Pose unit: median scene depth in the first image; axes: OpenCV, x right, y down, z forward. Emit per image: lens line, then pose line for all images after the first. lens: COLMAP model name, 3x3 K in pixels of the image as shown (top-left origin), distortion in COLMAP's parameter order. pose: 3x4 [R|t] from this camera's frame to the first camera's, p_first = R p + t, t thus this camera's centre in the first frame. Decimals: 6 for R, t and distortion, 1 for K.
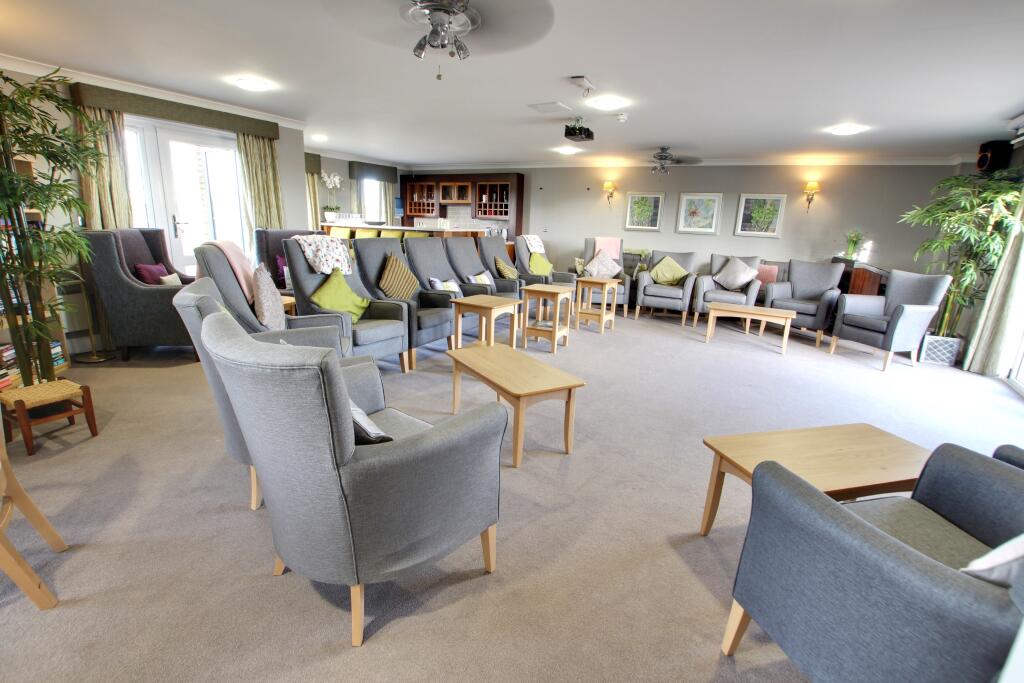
lens RADIAL K [[470.3, 0, 508.2], [0, 470.3, 341.5], [0, 0, 1]] dist [-0.000333, -0.000010]
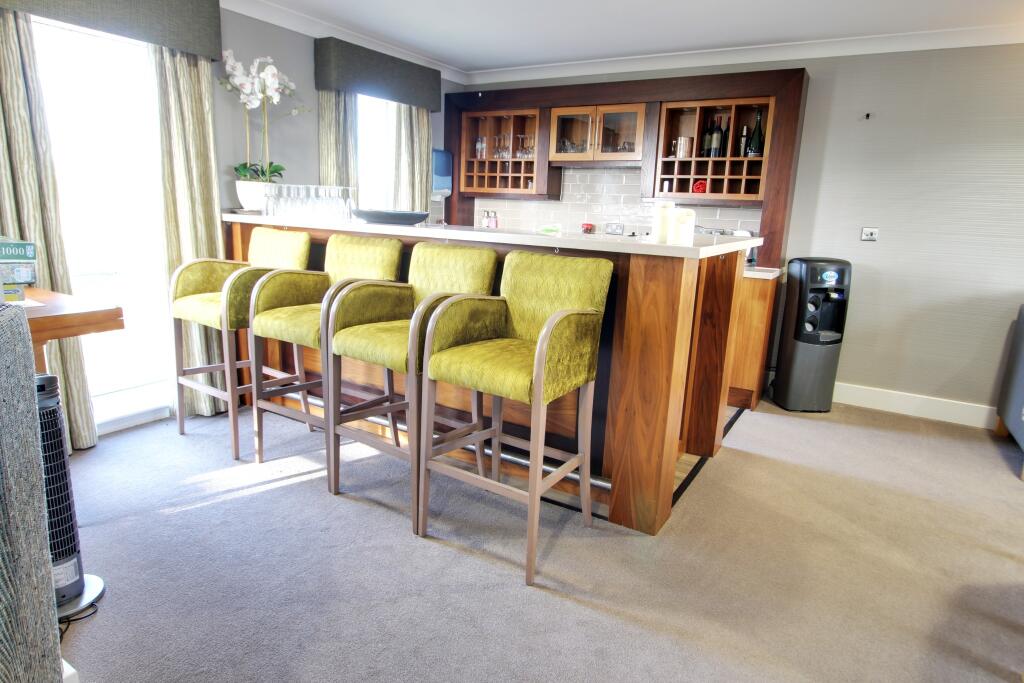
lens RADIAL K [[604.2, 0, 512.5], [0, 604.2, 341.1], [0, 0, 1]] dist [-0.004079, -0.000183]
pose [[0.999193, 0.011137, -0.038596, -0.156047], [-0.012145, 0.999588, -0.025996, -0.134688], [0.038290, 0.026443, 0.998917, 0.510949]]
